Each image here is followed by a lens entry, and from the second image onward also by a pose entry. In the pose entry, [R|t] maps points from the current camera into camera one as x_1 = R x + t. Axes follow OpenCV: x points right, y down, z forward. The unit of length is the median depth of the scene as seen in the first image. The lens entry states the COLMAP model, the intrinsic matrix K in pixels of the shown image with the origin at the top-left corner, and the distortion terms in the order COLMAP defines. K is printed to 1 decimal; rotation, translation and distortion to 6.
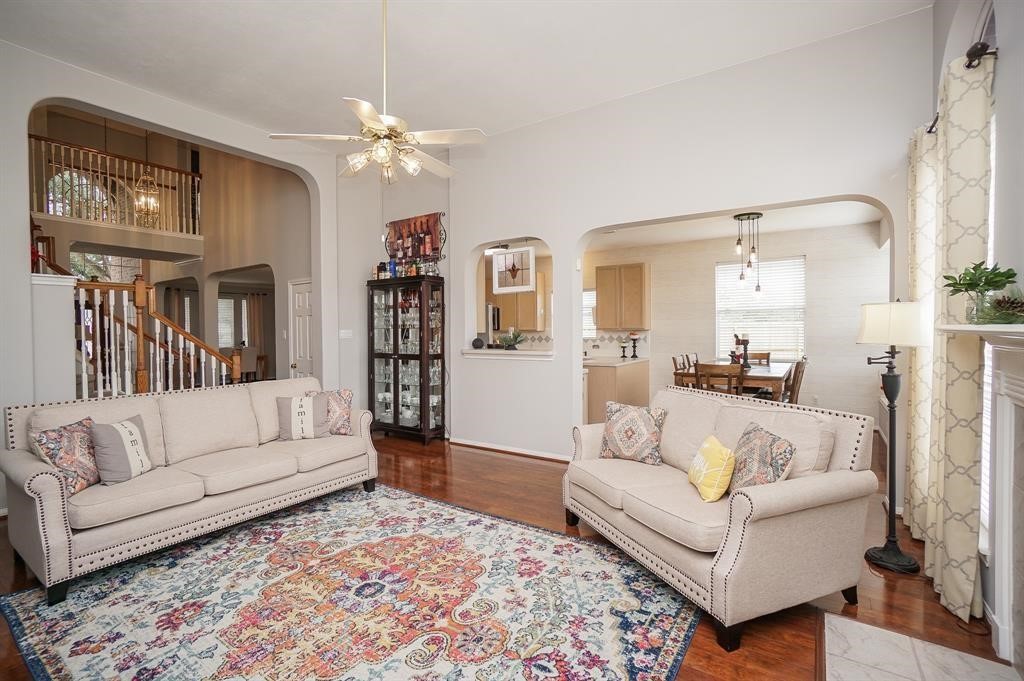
lens RADIAL K [[471.0, 0, 501.5], [0, 471.0, 335.2], [0, 0, 1]] dist [-0.034478, 0.000349]
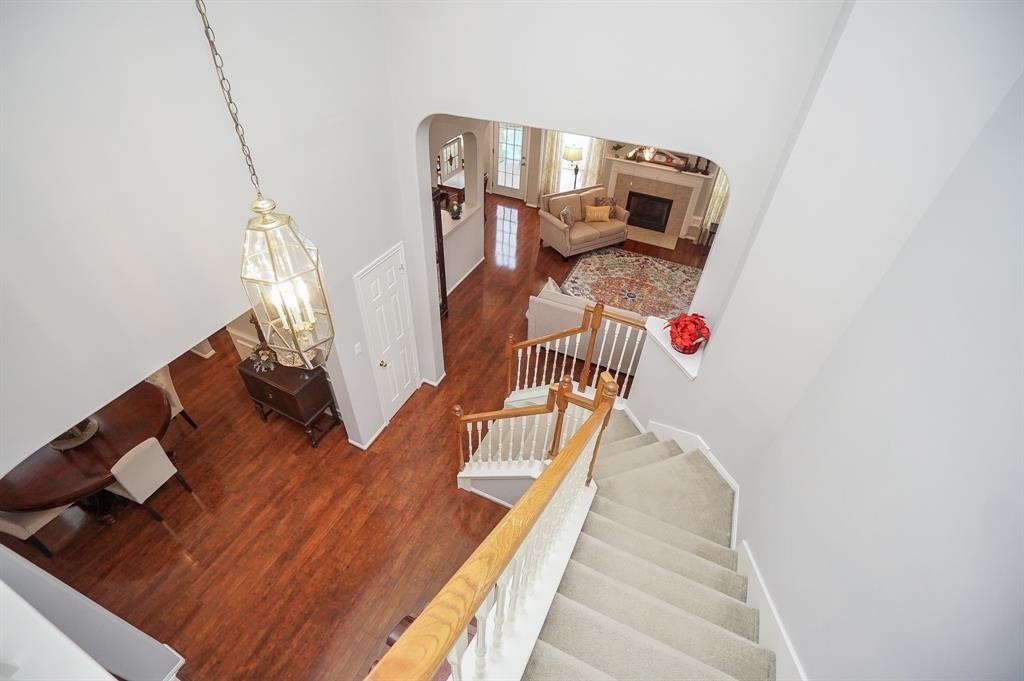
lens RADIAL K [[440.8, 0, 512.5], [0, 440.8, 332.0], [0, 0, 1]] dist [-0.040177, 0.000126]
pose [[-0.176805, -0.629685, 0.756464, -2.204469], [-0.023193, 0.771024, 0.636384, -0.987534], [-0.983973, 0.094971, -0.150925, 1.953959]]
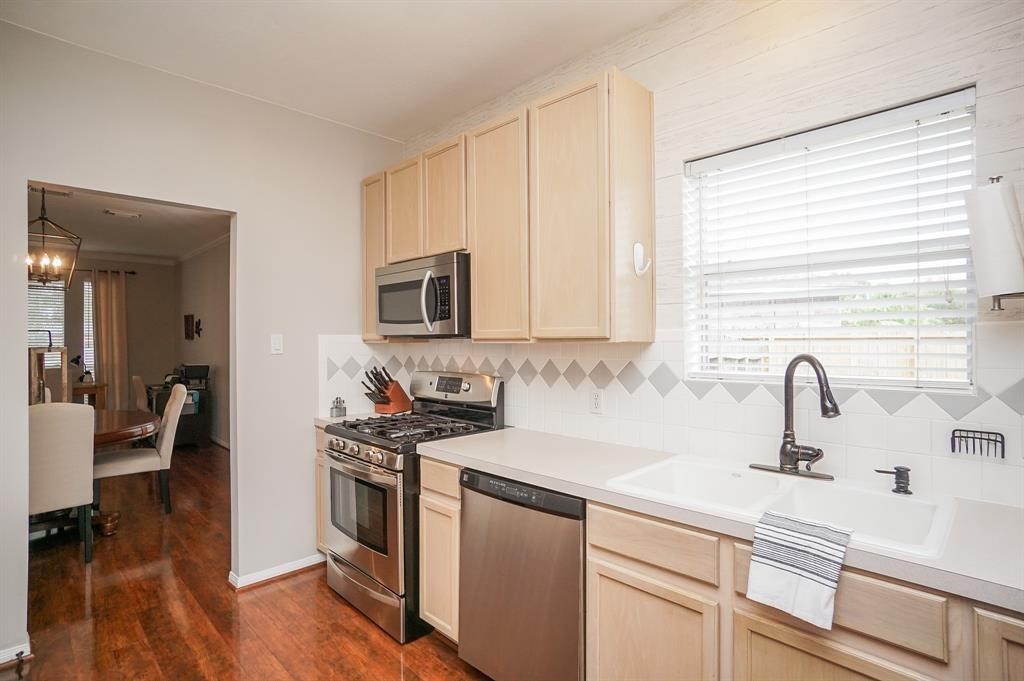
lens RADIAL K [[493.4, 0, 503.1], [0, 493.4, 336.8], [0, 0, 1]] dist [-0.032717, 0.000686]
pose [[0.983886, 0.005152, -0.178725, 0.193848], [-0.008452, 0.999807, -0.017708, -0.021582], [0.178599, 0.018933, 0.983740, 2.248938]]
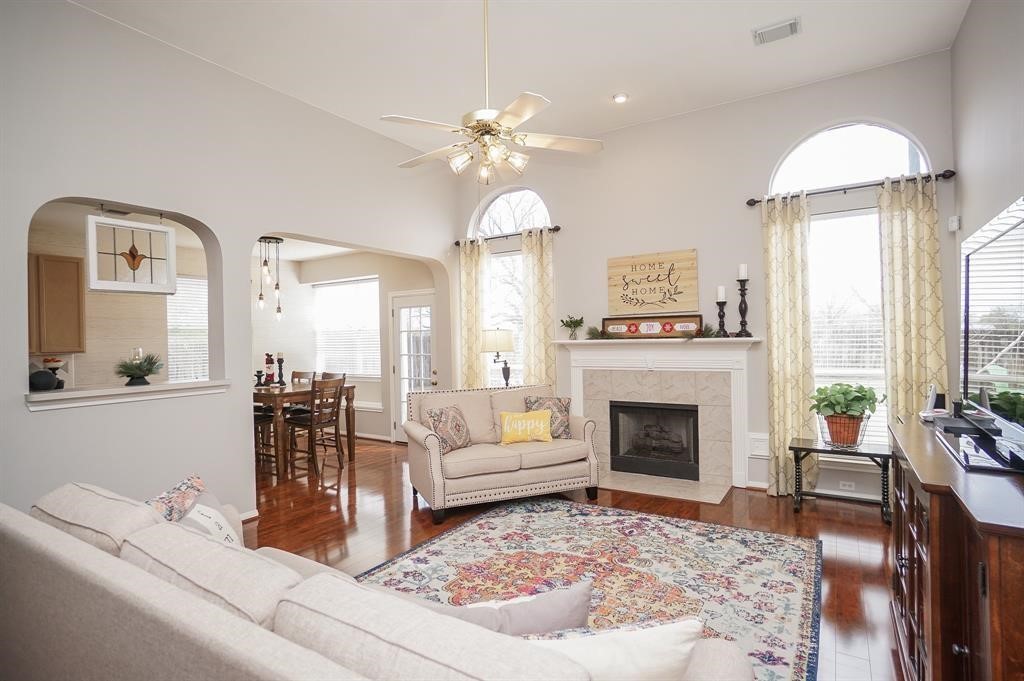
lens RADIAL K [[519.0, 0, 512.0], [0, 519.0, 340.5], [0, 0, 1]] dist [-0.033584, 0.000450]
pose [[-0.043565, 0.007770, 0.999020, -1.220431], [0.034619, 0.999381, -0.006263, -0.010731], [-0.998451, 0.034312, -0.043807, 0.990217]]
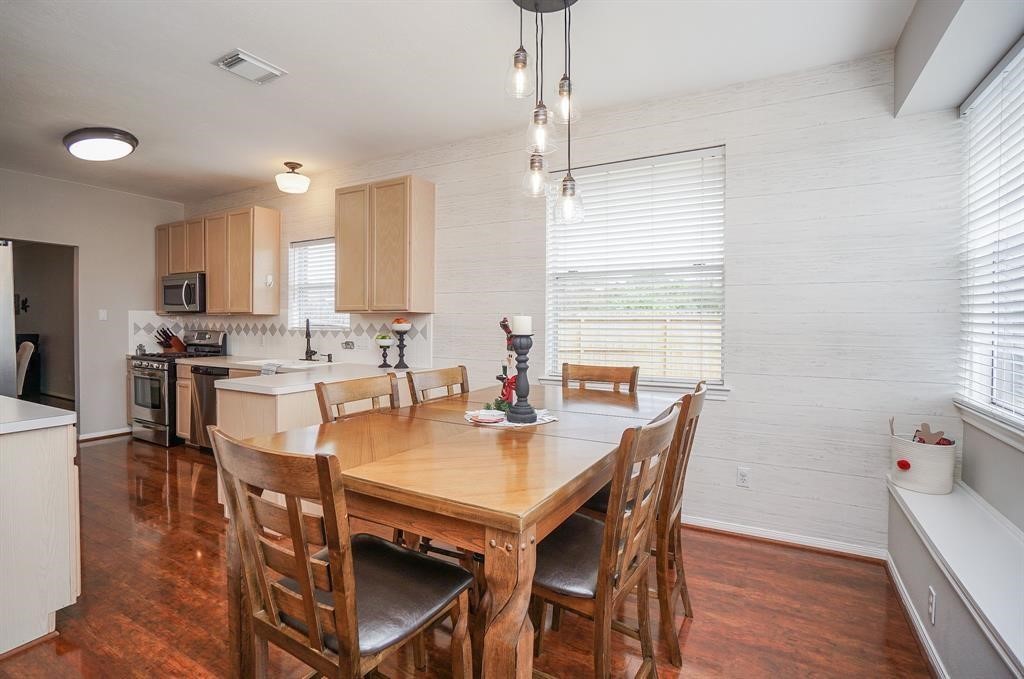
lens RADIAL K [[490.2, 0, 494.0], [0, 490.2, 329.1], [0, 0, 1]] dist [-0.057747, 0.023914]
pose [[0.996134, 0.013747, 0.086766, 0.882529], [-0.013929, 0.999902, 0.001486, 0.008718], [-0.086737, -0.002689, 0.996228, 1.220241]]
